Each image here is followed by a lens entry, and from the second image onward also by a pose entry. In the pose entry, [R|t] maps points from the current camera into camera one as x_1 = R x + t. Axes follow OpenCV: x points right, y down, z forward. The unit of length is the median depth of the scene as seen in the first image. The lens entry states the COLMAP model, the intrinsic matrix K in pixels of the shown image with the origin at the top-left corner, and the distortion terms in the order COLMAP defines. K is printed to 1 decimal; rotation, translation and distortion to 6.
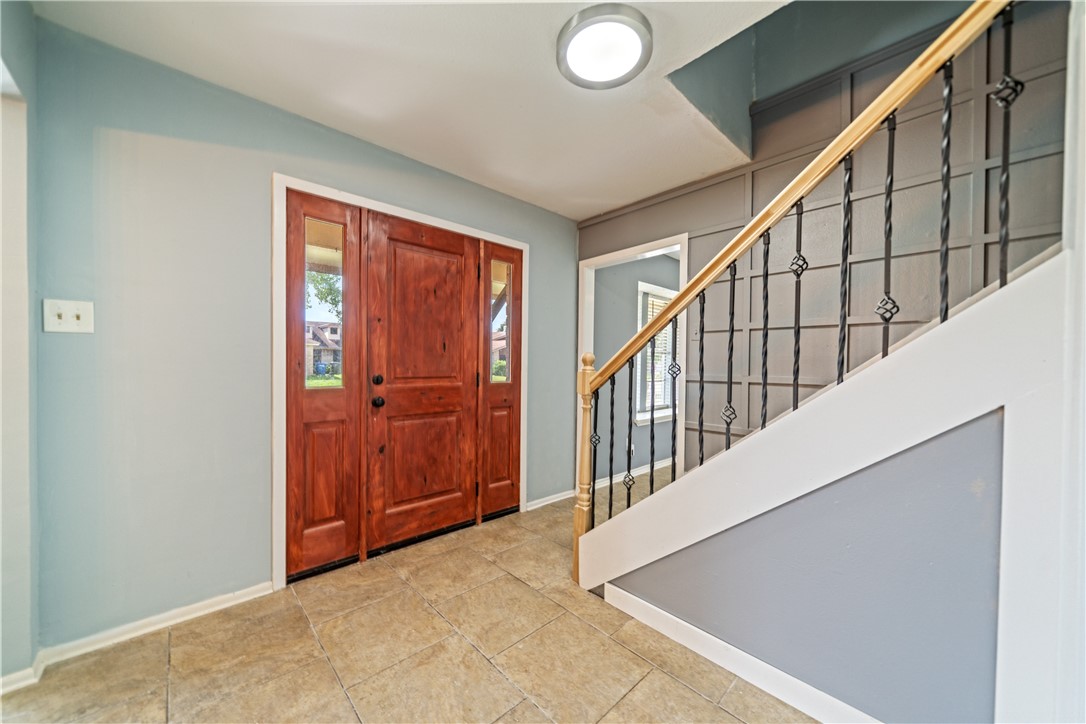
lens RADIAL K [[393.9, 0, 543.0], [0, 393.9, 368.3], [0, 0, 1]] dist [-0.001365, -0.000173]
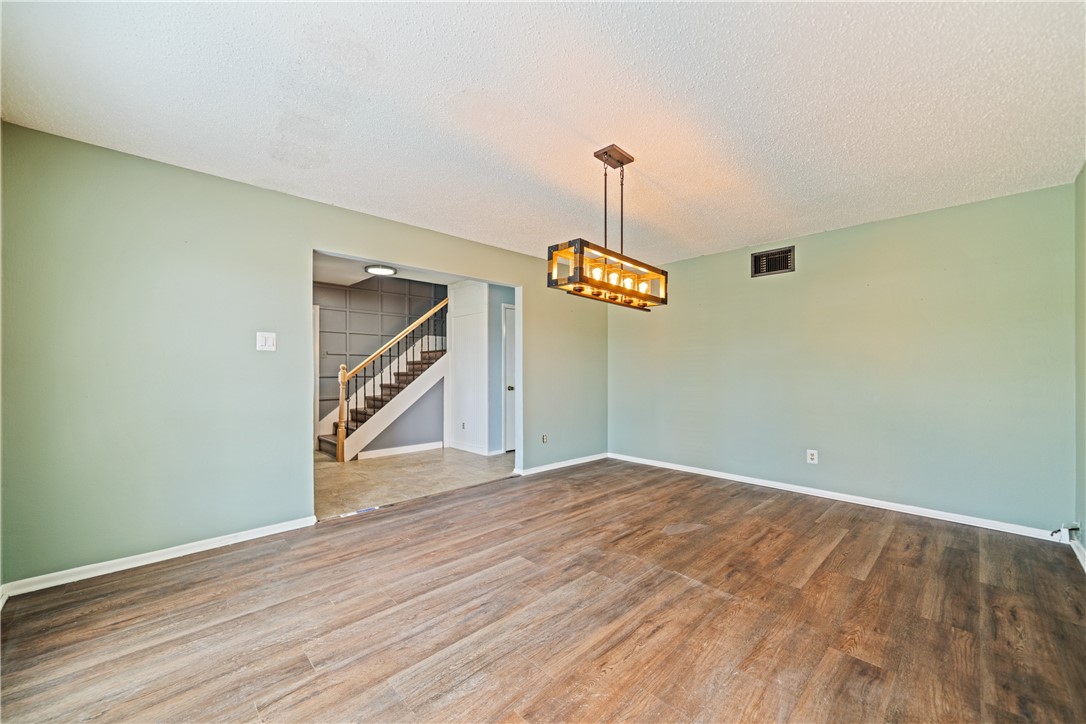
lens RADIAL K [[427.6, 0, 542.9], [0, 427.6, 378.6], [0, 0, 1]] dist [-0.001073, 0.000026]
pose [[-0.029662, -0.026719, 0.999203, -2.243336], [0.012276, 0.999558, 0.027093, -0.008925], [-0.999485, 0.013070, -0.029321, -0.123259]]
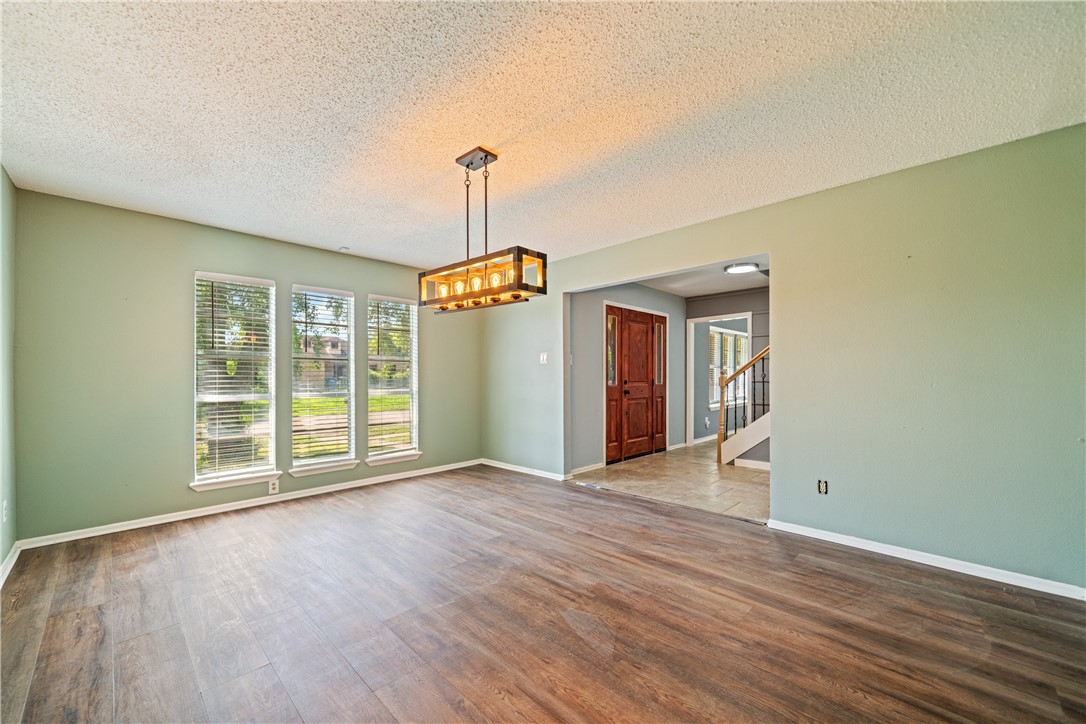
lens RADIAL K [[427.6, 0, 542.9], [0, 427.6, 378.6], [0, 0, 1]] dist [-0.001073, 0.000026]
pose [[0.998564, -0.009734, 0.052671, -1.035214], [0.010109, 0.999925, -0.006862, 0.019875], [-0.052601, 0.007385, 0.998588, -1.449488]]
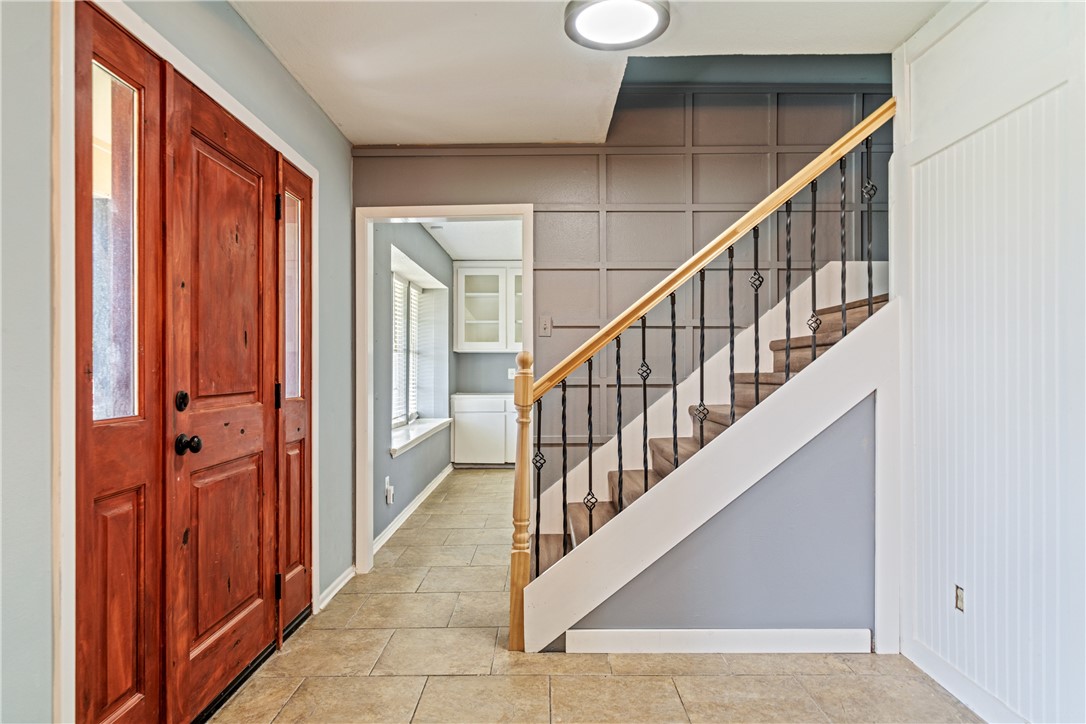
lens RADIAL K [[661.5, 0, 544.9], [0, 661.5, 365.9], [0, 0, 1]] dist [-0.000690, 0.000955]
pose [[0.681617, -0.009472, 0.731648, -0.733720], [0.016987, 0.999852, -0.002882, -0.006209], [-0.731512, 0.014393, 0.681677, 0.065971]]
